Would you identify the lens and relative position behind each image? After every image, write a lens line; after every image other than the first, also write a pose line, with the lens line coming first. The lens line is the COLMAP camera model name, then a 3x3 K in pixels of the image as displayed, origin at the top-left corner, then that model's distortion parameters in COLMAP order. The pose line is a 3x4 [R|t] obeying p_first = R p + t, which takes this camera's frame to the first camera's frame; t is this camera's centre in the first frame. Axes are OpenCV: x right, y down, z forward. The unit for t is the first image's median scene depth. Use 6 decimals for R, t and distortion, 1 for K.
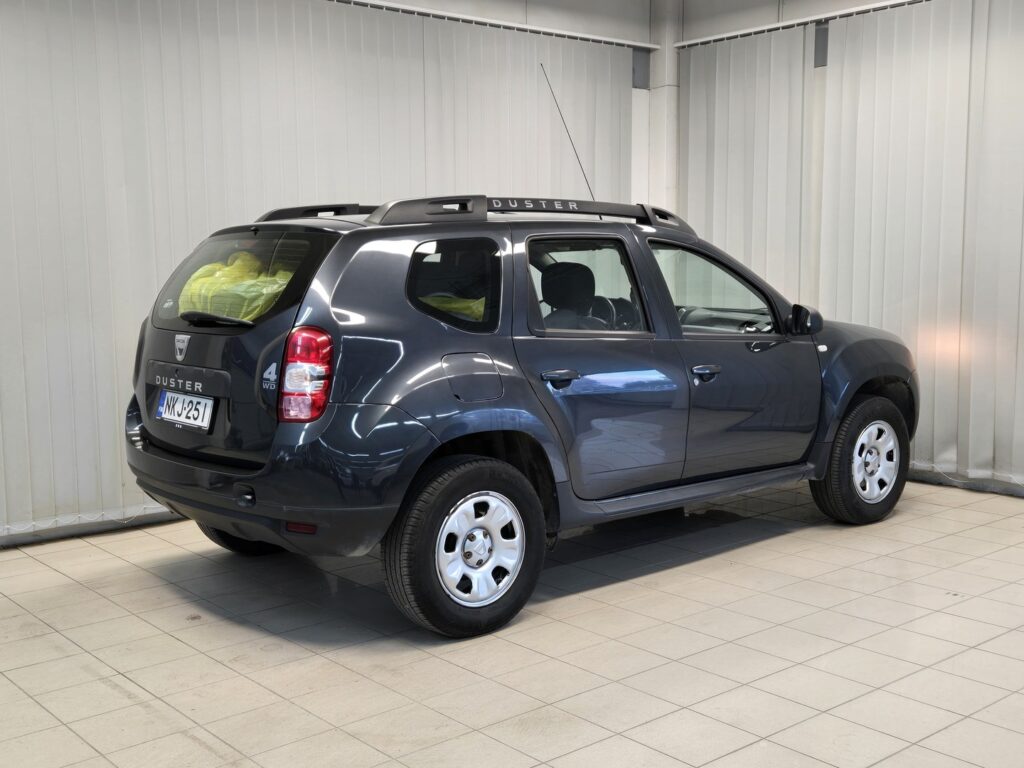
lens RADIAL K [[1192.0, 0, 510.6], [0, 1192.0, 384.5], [0, 0, 1]] dist [0.131745, 0.000000]
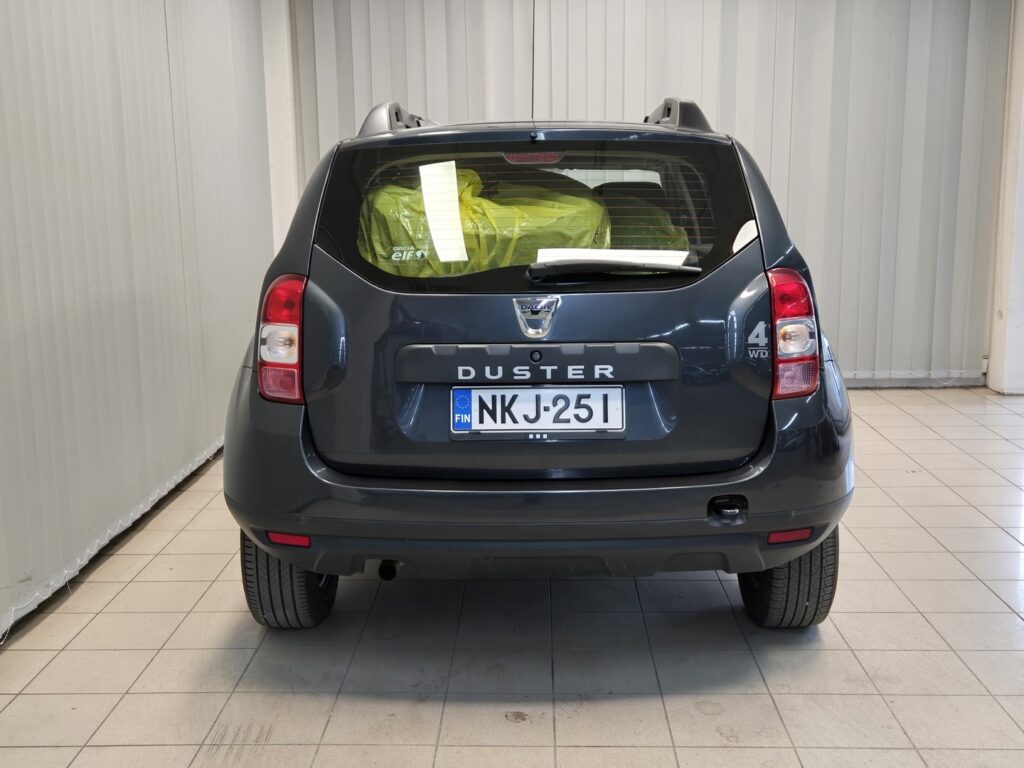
lens RADIAL K [[1192.0, 0, 542.5], [0, 1192.0, 387.6], [0, 0, 1]] dist [0.131745, 0.000000]
pose [[0.640532, -0.135882, 0.755814, -0.776814], [0.087991, 0.990725, 0.103545, -0.060388], [-0.762874, 0.000181, 0.646547, 0.586612]]
